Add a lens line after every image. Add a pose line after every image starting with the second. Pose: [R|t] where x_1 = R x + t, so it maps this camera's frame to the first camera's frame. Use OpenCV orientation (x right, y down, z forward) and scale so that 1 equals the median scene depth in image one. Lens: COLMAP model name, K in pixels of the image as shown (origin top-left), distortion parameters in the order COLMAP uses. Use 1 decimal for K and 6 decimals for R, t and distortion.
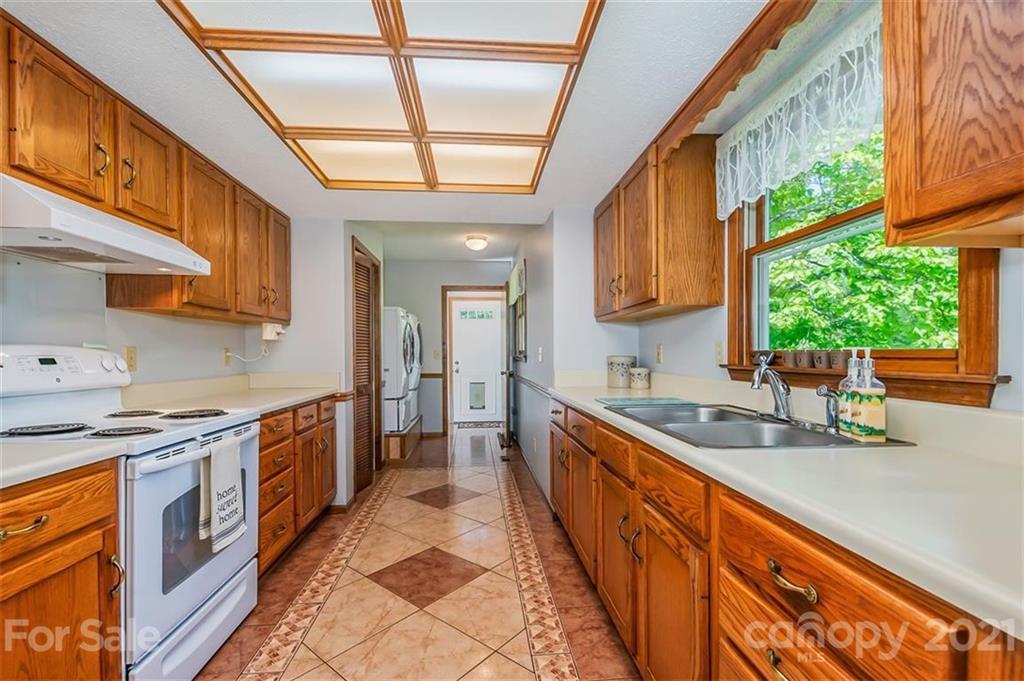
lens RADIAL K [[444.9, 0, 506.8], [0, 444.9, 362.3], [0, 0, 1]] dist [-0.001524, -0.001353]
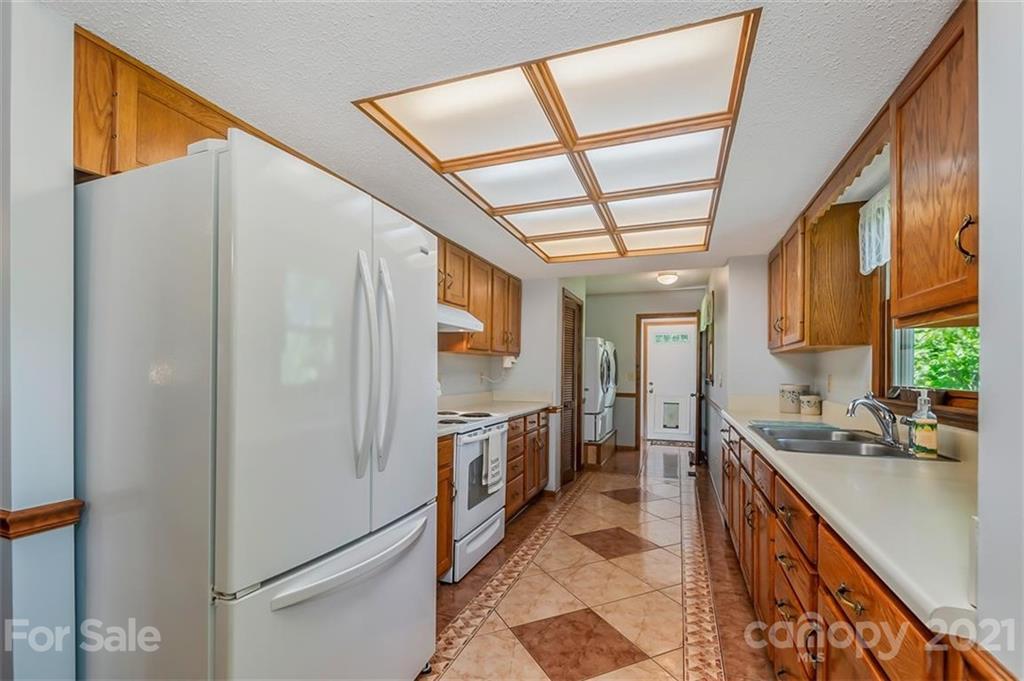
lens RADIAL K [[444.9, 0, 517.1], [0, 444.9, 375.7], [0, 0, 1]] dist [-0.001524, -0.001353]
pose [[0.913085, 0.015707, -0.407467, 0.090327], [-0.019463, 0.999798, -0.005075, -0.019201], [0.407305, 0.012564, 0.913206, -0.335229]]
